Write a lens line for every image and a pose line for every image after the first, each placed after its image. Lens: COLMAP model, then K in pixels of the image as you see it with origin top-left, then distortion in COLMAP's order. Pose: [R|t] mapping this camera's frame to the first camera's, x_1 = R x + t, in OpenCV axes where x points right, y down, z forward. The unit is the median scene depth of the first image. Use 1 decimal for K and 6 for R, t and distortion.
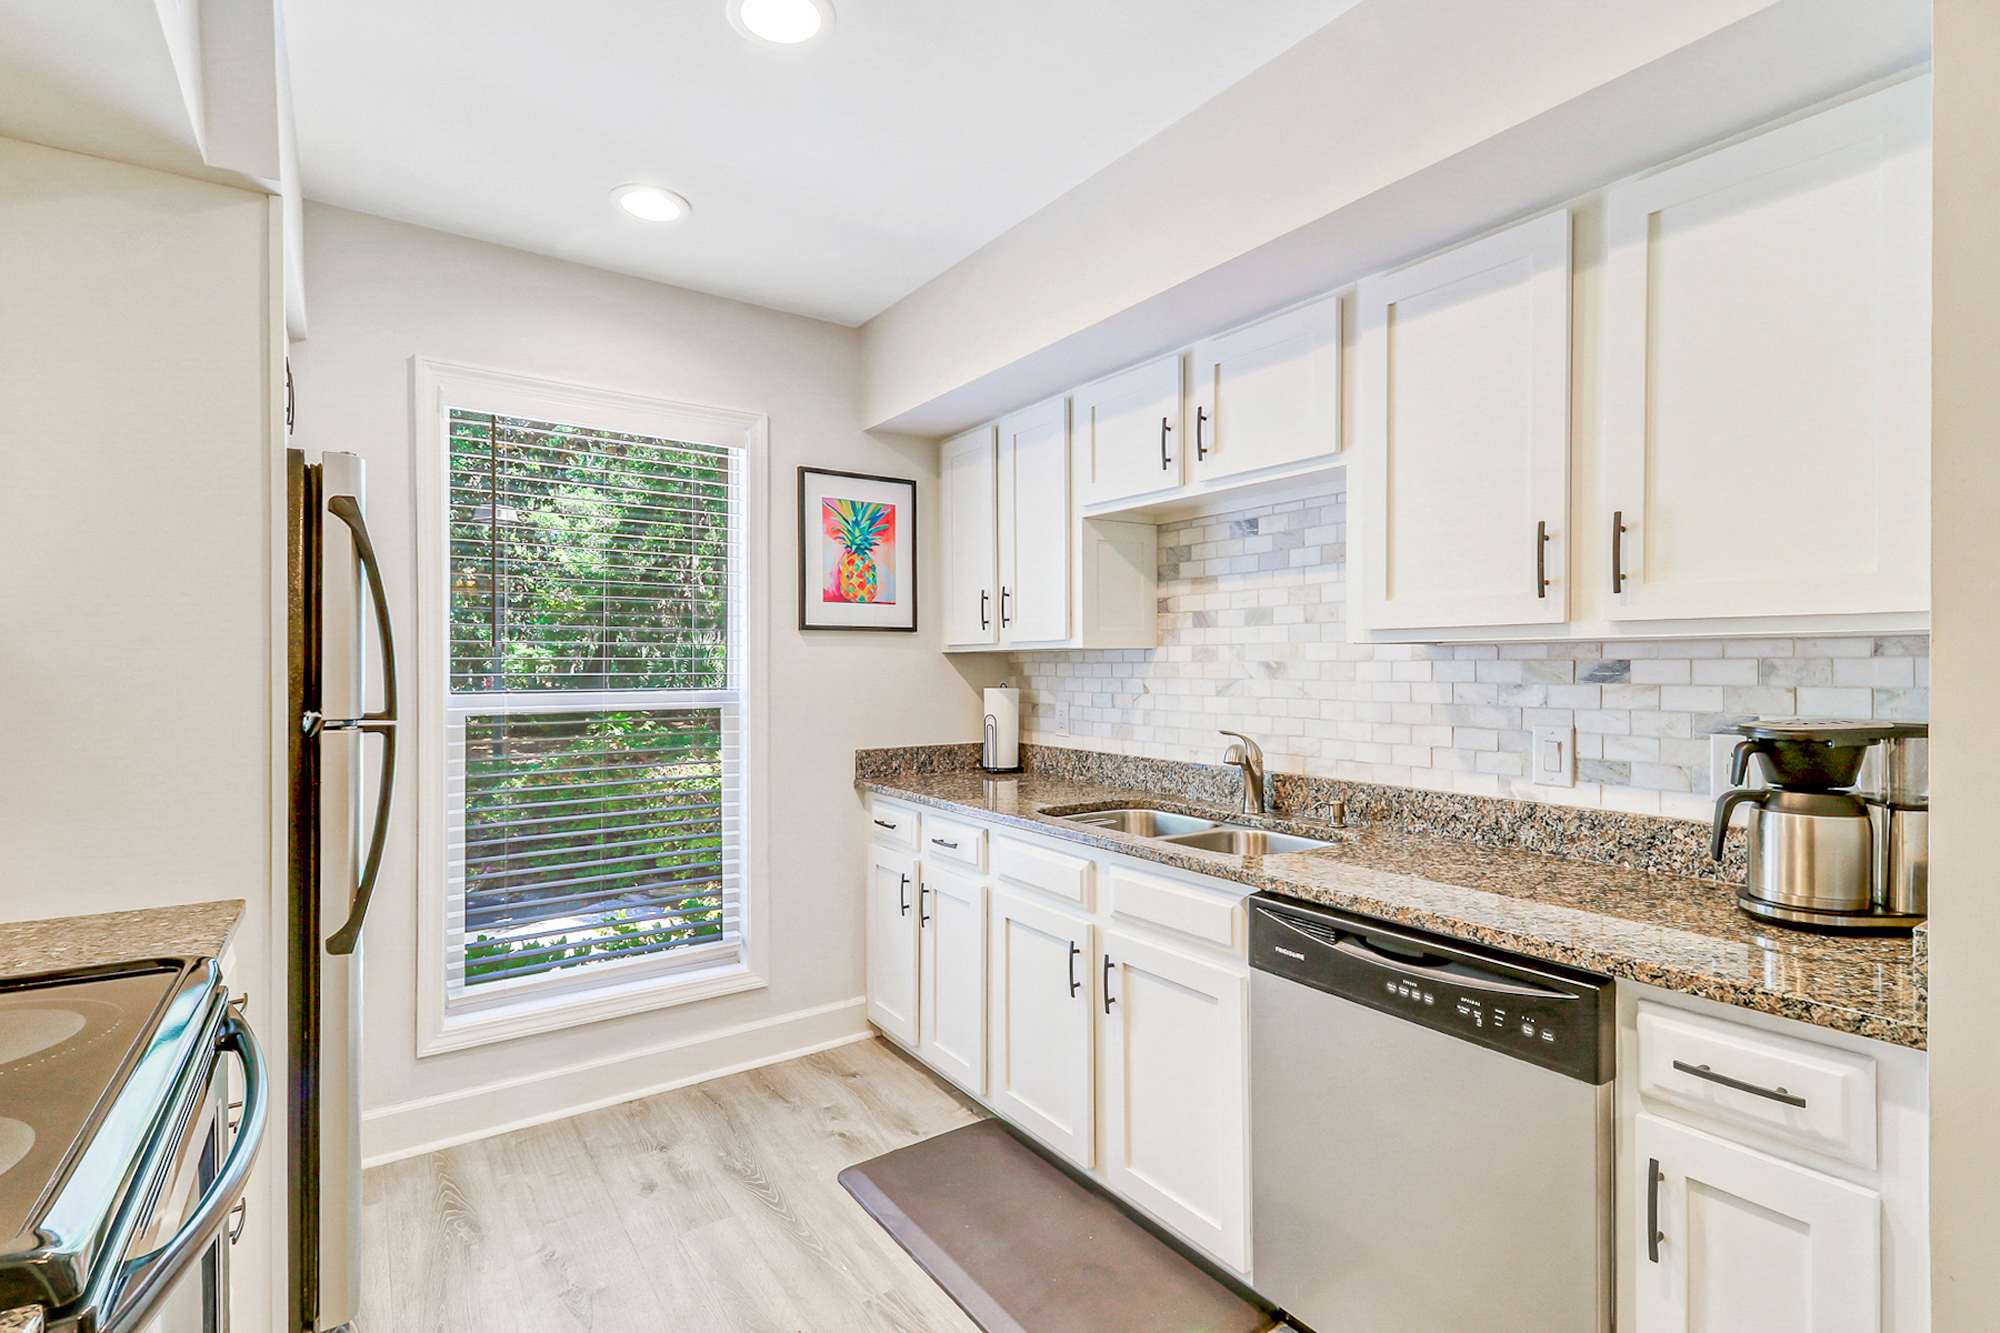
lens RADIAL K [[933.5, 0, 1017.9], [0, 933.5, 665.9], [0, 0, 1]] dist [0.033439, -0.010588]
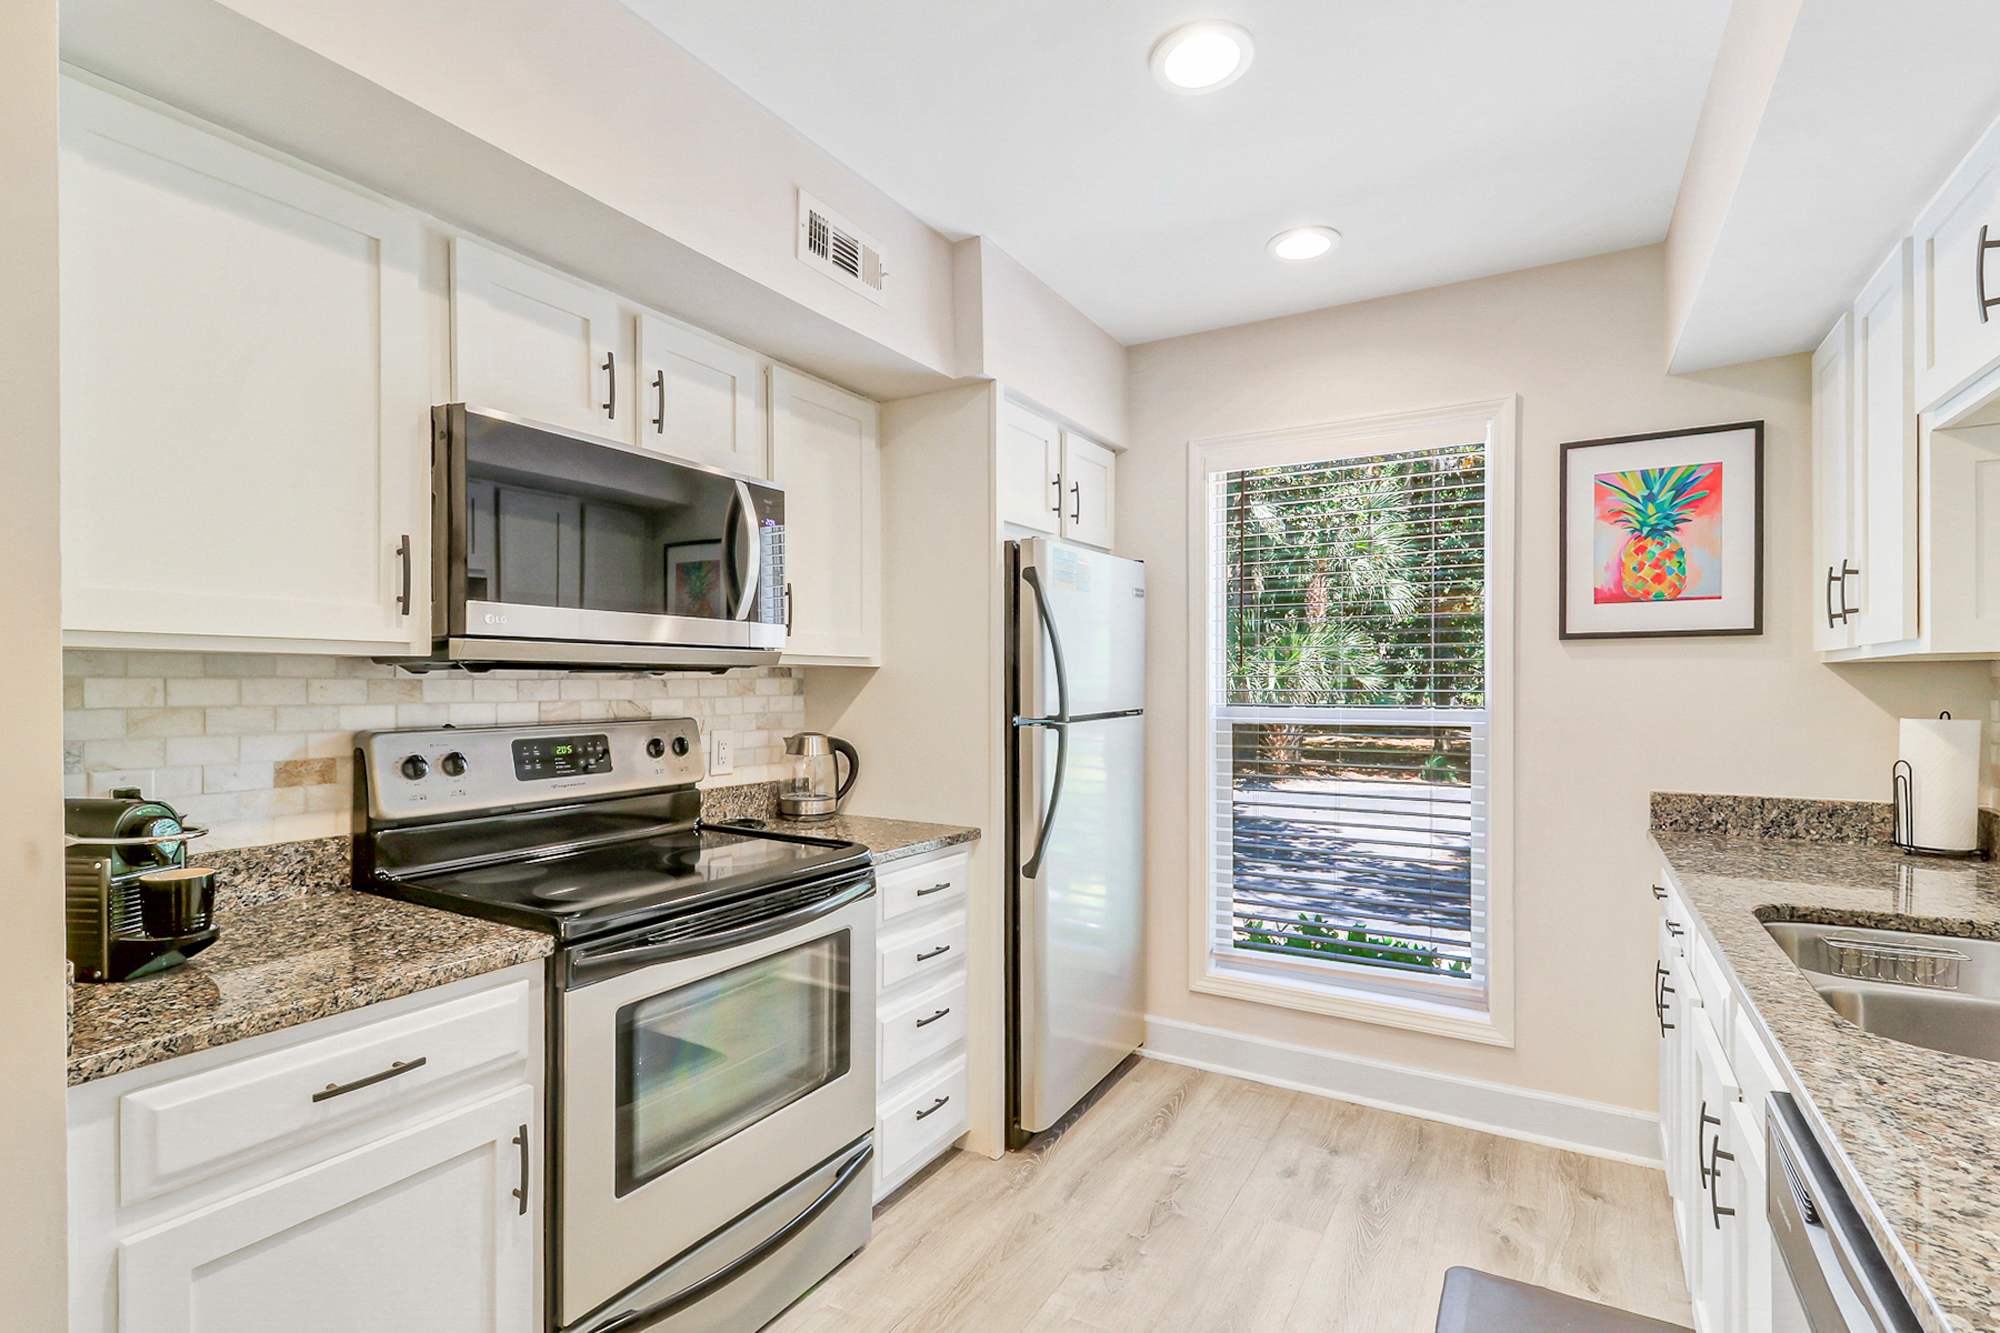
lens RADIAL K [[933.5, 0, 1015.7], [0, 933.5, 683.9], [0, 0, 1]] dist [0.033439, -0.010588]
pose [[0.423917, 0.002784, -0.905697, 0.329613], [-0.000557, 0.999996, 0.002813, -0.001097], [0.905701, -0.000688, 0.423917, 0.203624]]
